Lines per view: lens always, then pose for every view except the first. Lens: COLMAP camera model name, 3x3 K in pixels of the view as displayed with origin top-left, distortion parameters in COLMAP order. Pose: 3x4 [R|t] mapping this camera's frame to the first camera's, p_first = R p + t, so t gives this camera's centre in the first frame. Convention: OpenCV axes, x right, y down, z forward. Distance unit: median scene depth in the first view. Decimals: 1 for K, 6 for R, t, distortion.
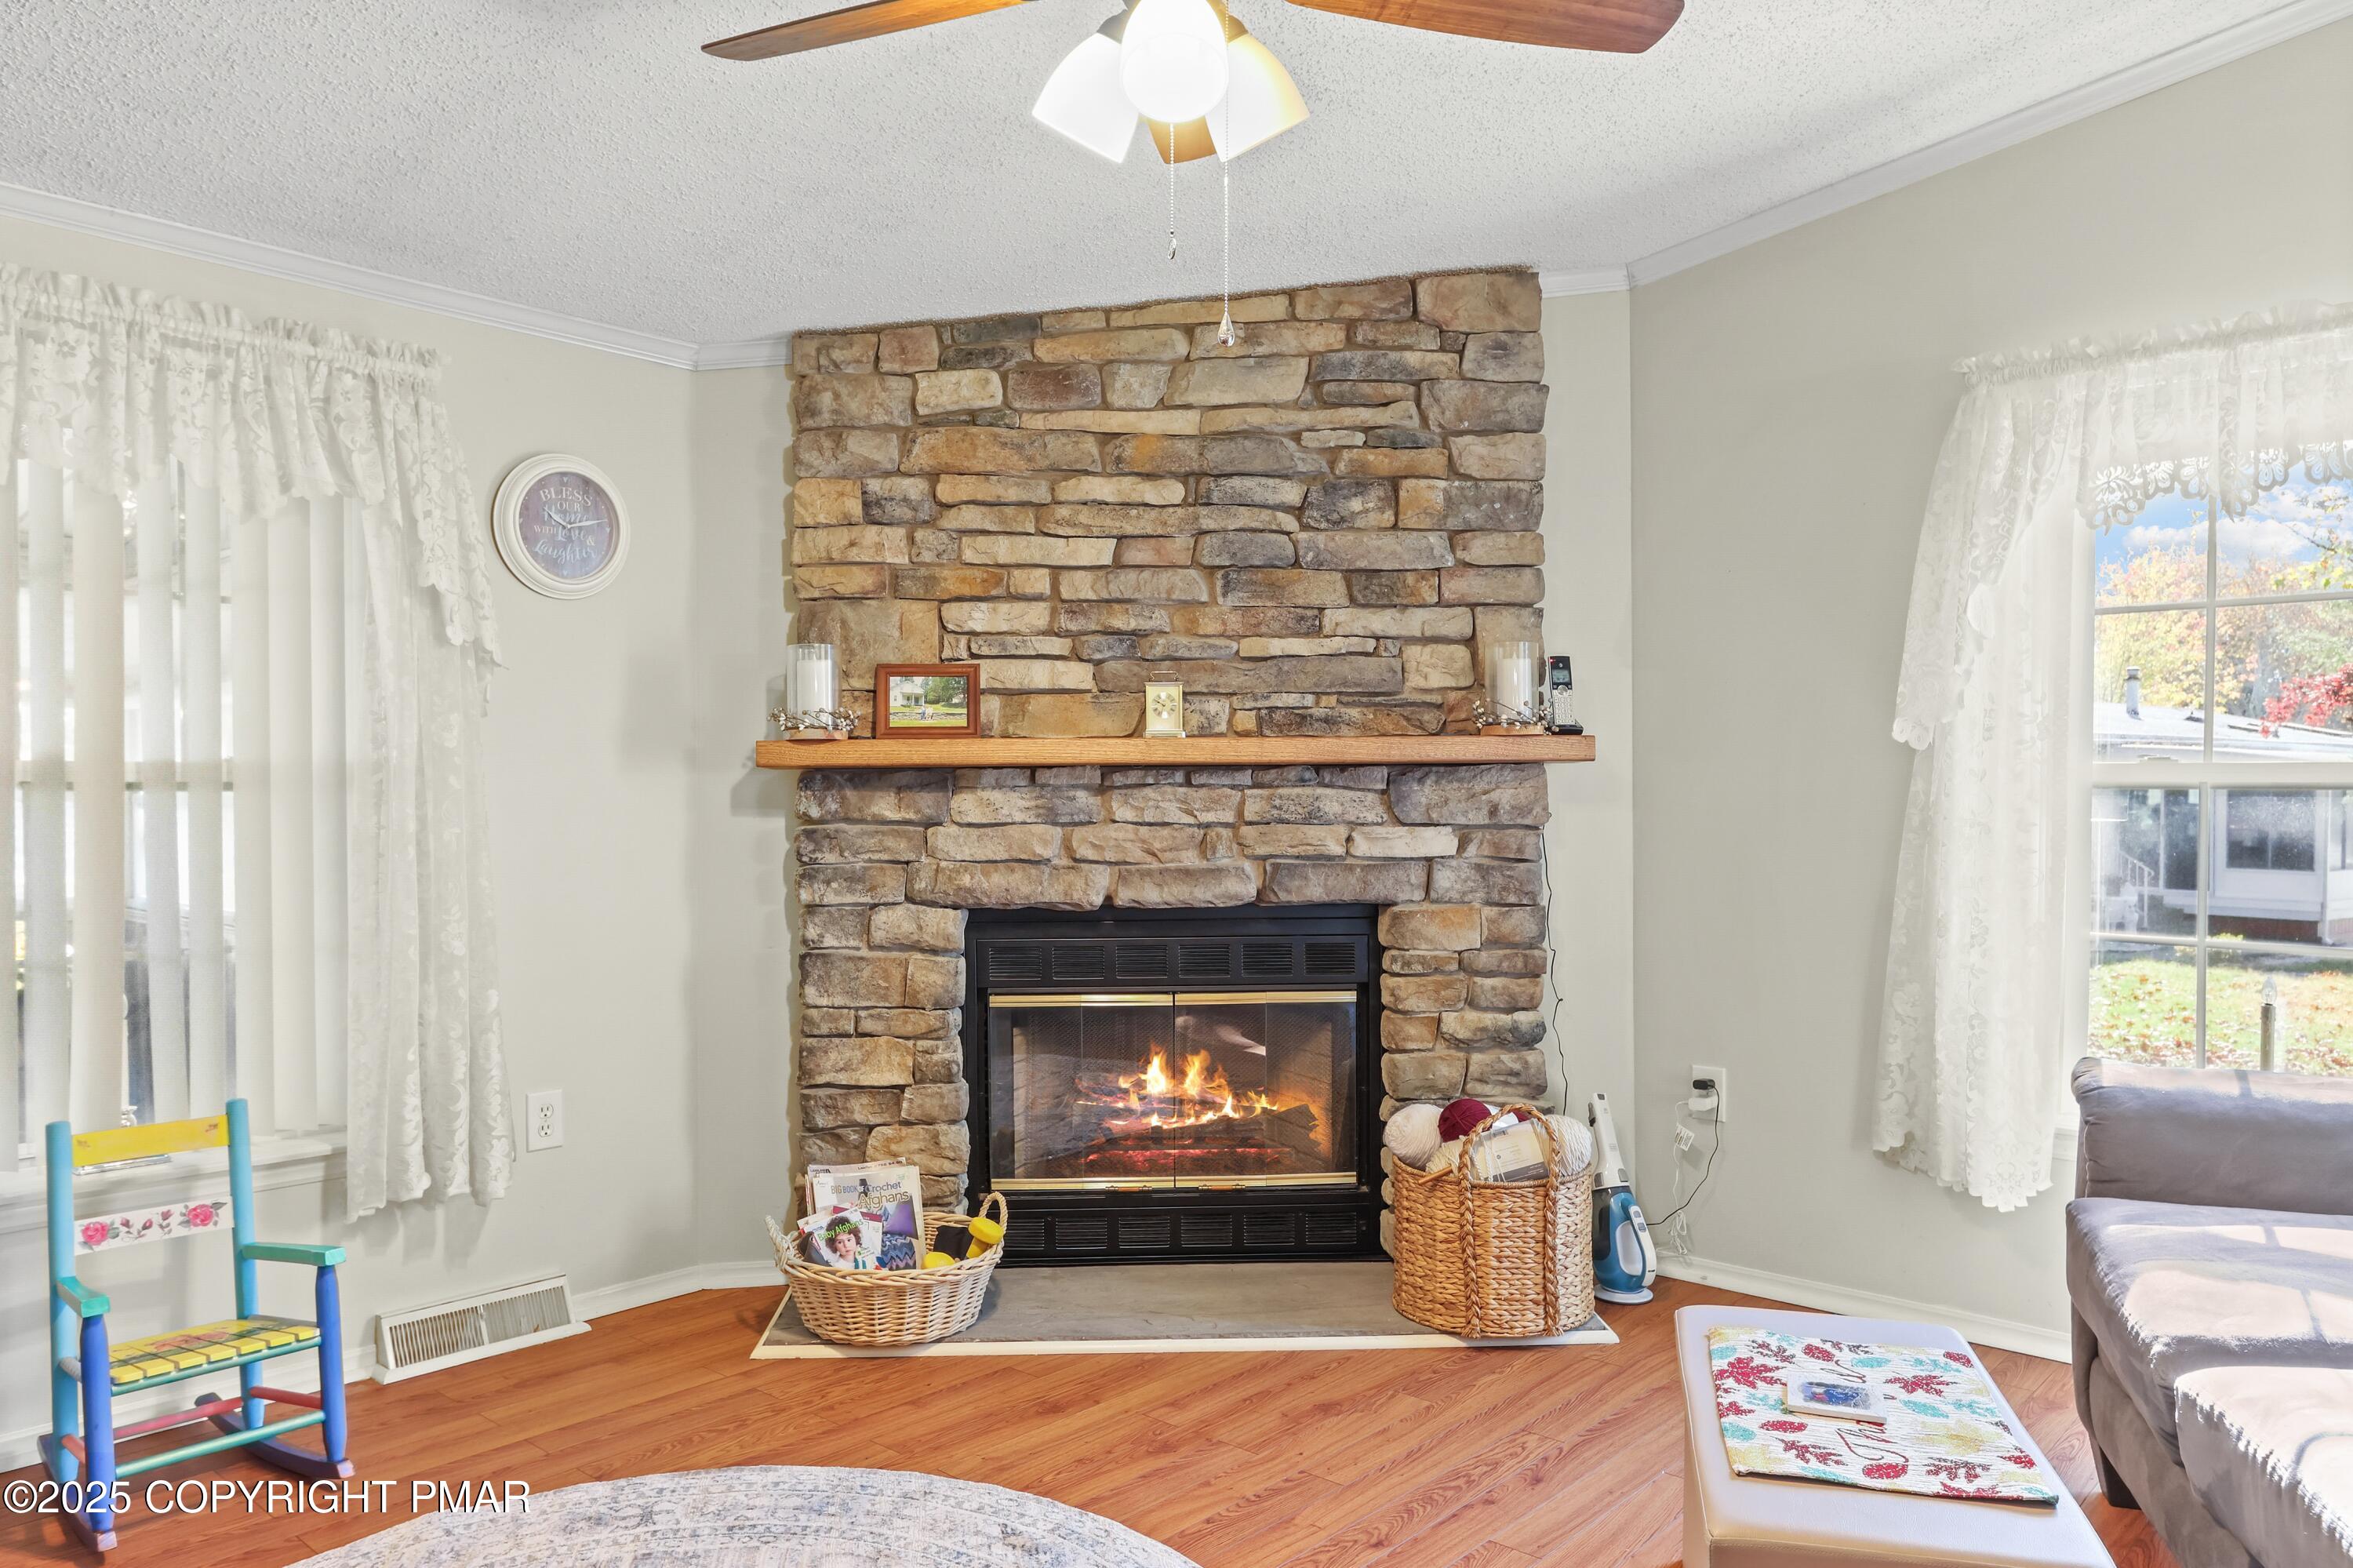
lens RADIAL K [[1633.4, 0, 1176.5], [0, 1633.4, 784.0], [0, 0, 1]] dist [-0.031064, 0.000164]
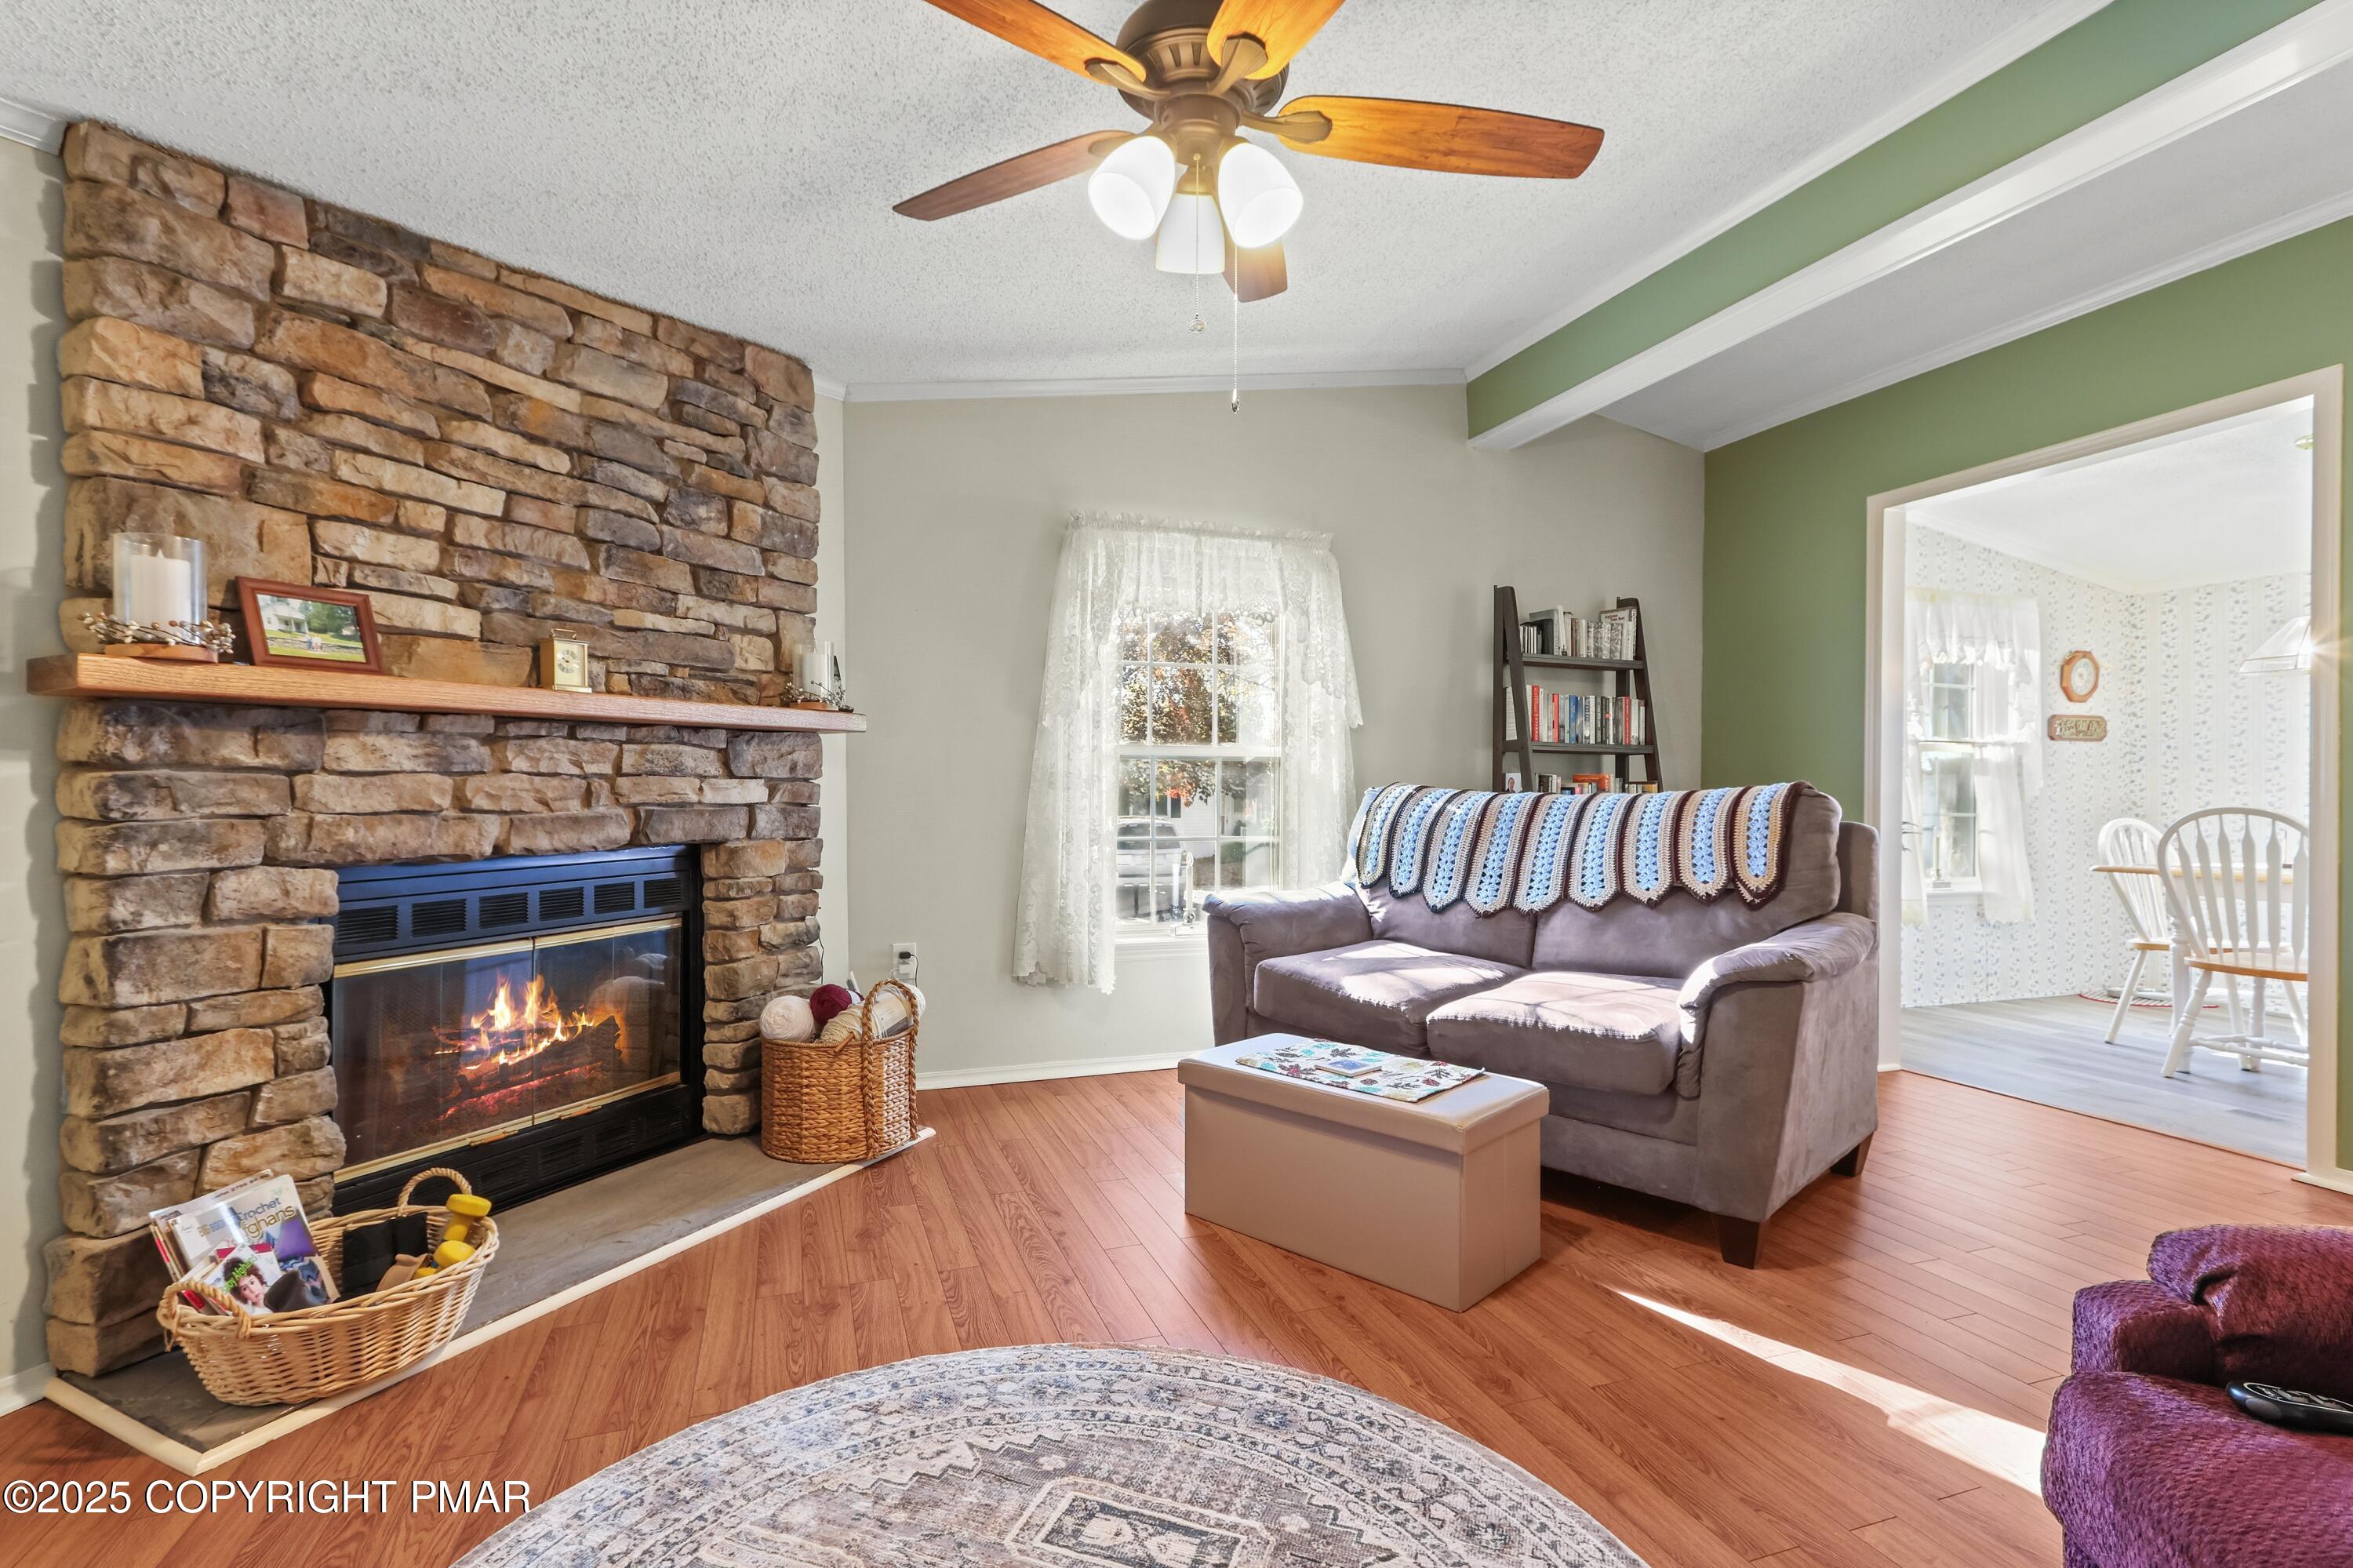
lens RADIAL K [[1108.4, 0, 1162.7], [0, 1108.4, 761.8], [0, 0, 1]] dist [-0.011176, 0.006556]
pose [[0.457885, 0.021904, 0.888742, -0.459123], [-0.005293, 0.999746, -0.021912, 0.029708], [-0.888996, 0.005329, 0.457885, 0.327114]]
